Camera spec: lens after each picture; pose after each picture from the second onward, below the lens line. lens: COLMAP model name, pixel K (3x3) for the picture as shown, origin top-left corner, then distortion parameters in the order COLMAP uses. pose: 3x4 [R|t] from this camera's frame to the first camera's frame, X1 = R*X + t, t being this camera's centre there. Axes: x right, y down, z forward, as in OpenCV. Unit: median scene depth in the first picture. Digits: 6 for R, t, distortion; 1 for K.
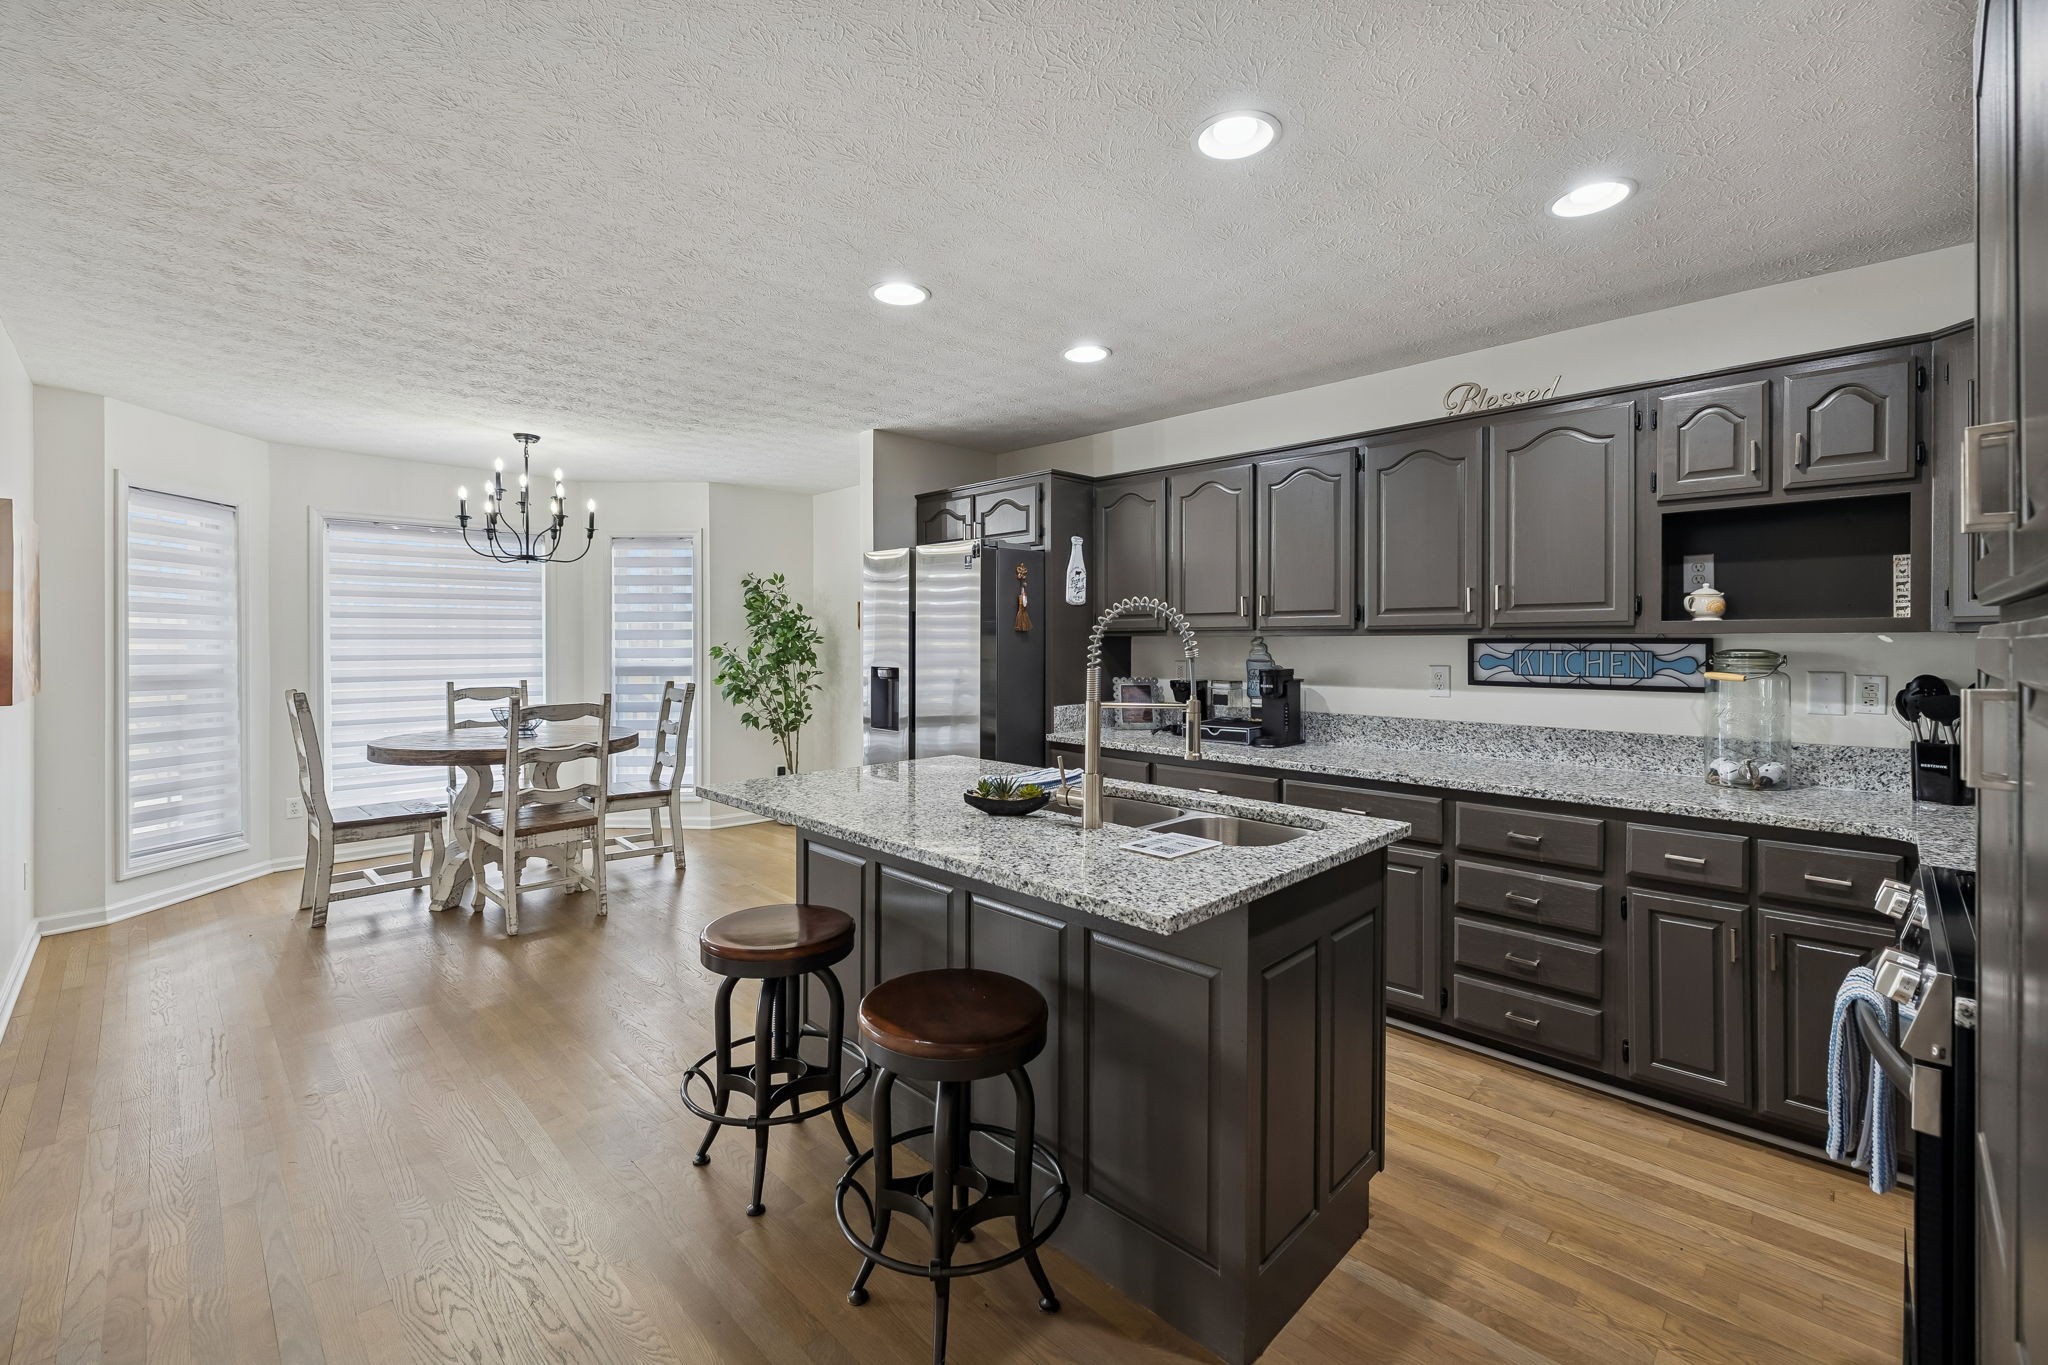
lens RADIAL K [[871.7, 0, 1028.6], [0, 871.7, 647.5], [0, 0, 1]] dist [0.003612, 0.000127]
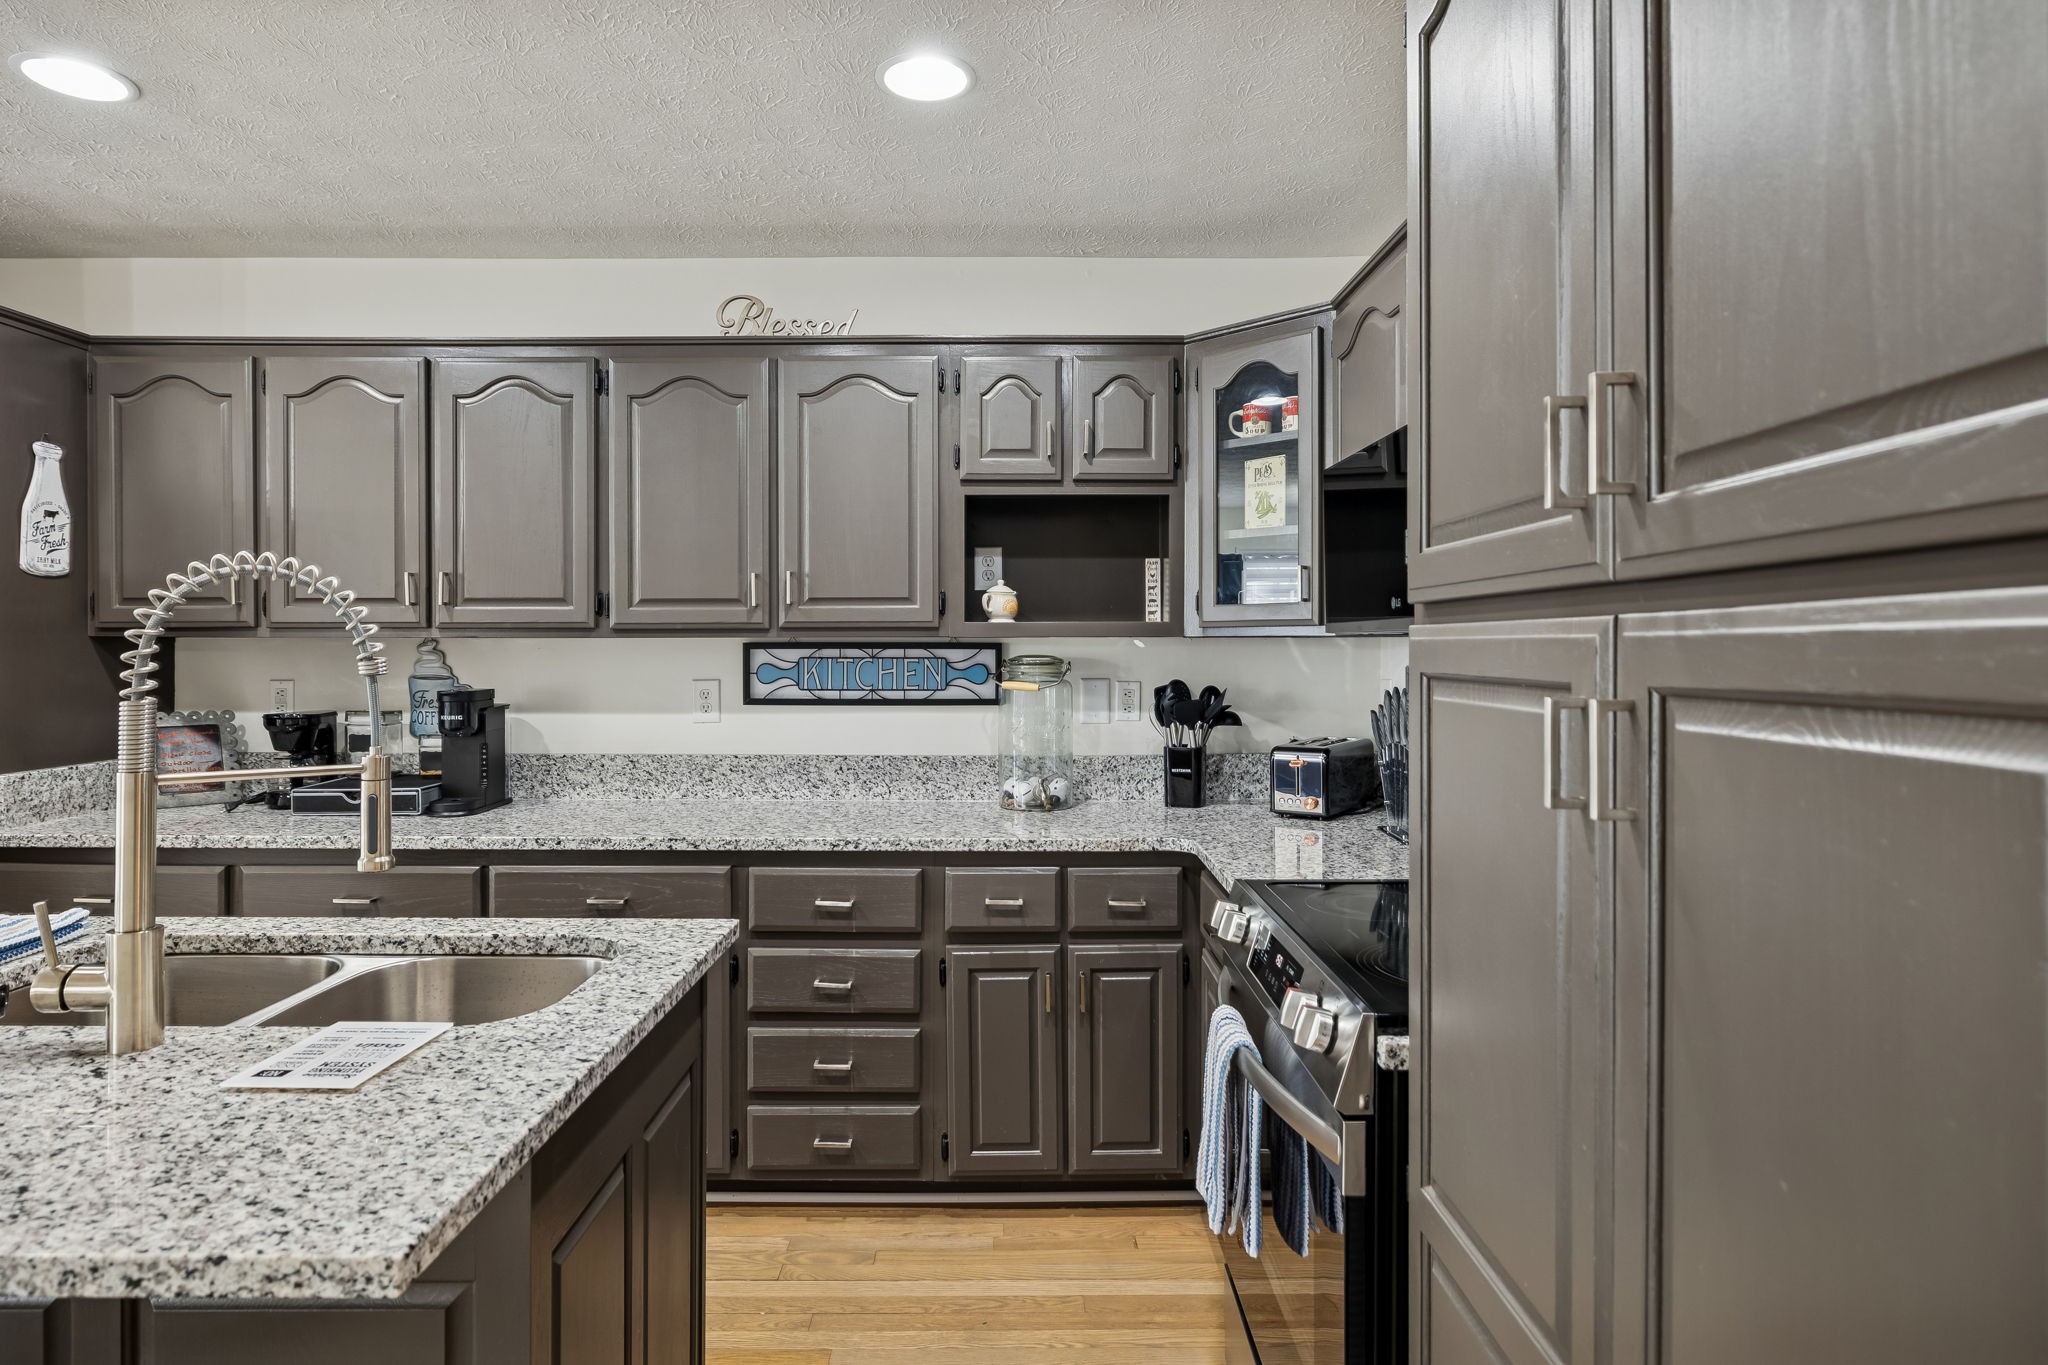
lens RADIAL K [[1094.4, 0, 971.0], [0, 1094.4, 656.5], [0, 0, 1]] dist [-0.002249, 0.001994]
pose [[0.713102, -0.004603, 0.701045, -0.013797], [0.005035, 0.999986, 0.001445, 0.001574], [-0.701042, 0.002499, 0.713116, 0.238642]]
